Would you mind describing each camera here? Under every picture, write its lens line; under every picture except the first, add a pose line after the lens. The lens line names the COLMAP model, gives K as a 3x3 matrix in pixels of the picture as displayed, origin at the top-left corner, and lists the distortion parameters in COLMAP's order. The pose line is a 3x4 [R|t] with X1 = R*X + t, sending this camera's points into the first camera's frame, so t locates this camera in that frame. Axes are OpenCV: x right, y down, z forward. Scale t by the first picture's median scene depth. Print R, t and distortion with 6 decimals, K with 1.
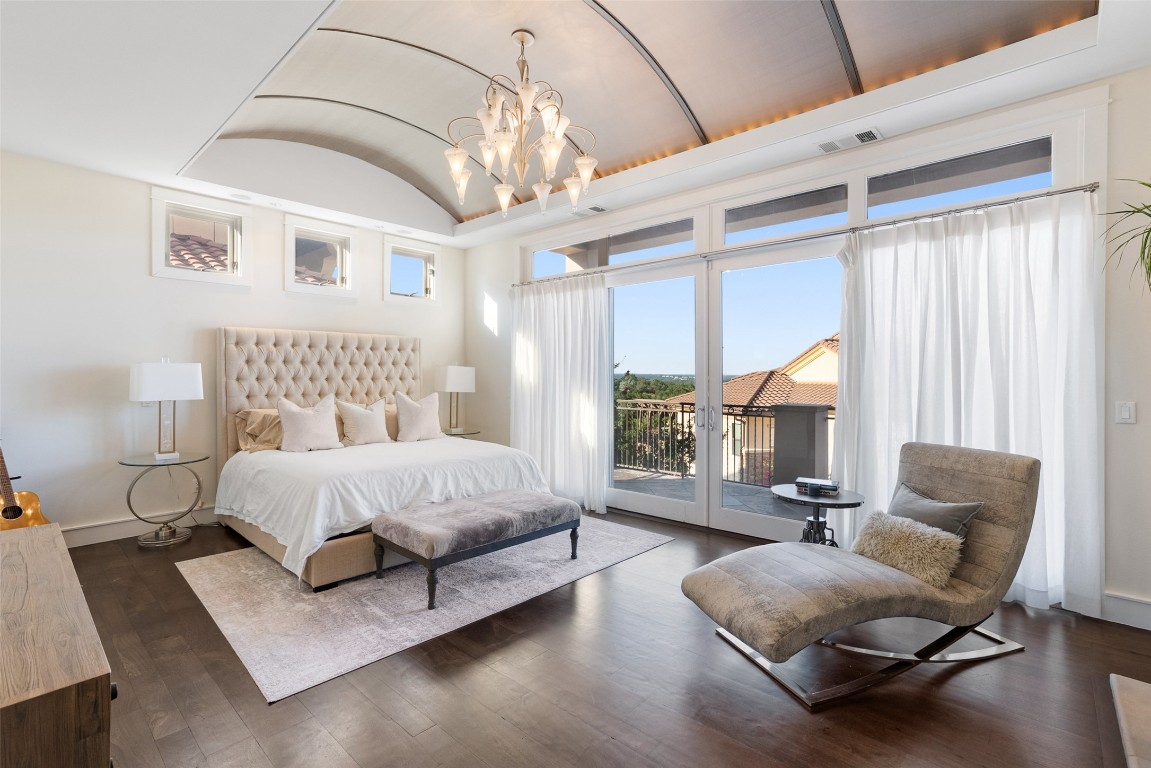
lens RADIAL K [[527.6, 0, 570.9], [0, 527.6, 383.0], [0, 0, 1]] dist [-0.026082, 0.000042]
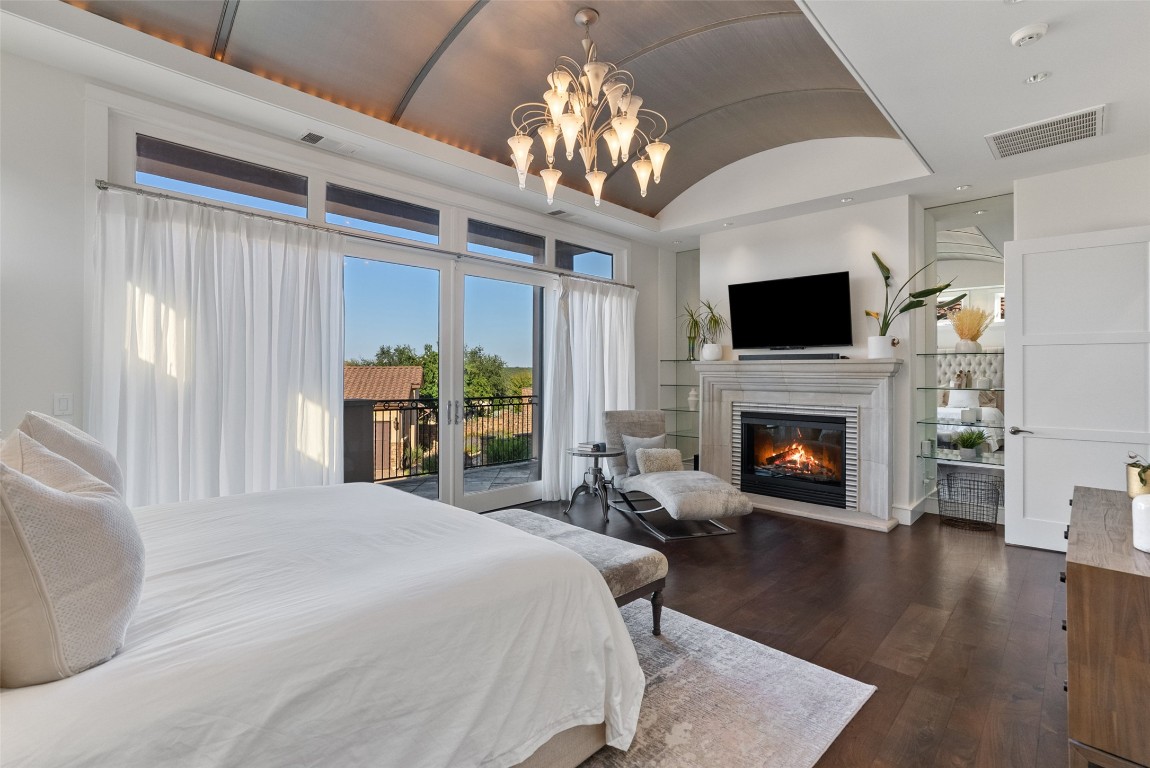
lens RADIAL K [[527.2, 0, 570.4], [0, 527.2, 383.0], [0, 0, 1]] dist [-0.026082, 0.000042]
pose [[0.013337, -0.028552, 0.999503, -0.650955], [0.005968, 0.999577, 0.028475, -0.016064], [-0.999893, 0.005585, 0.013502, 0.635422]]
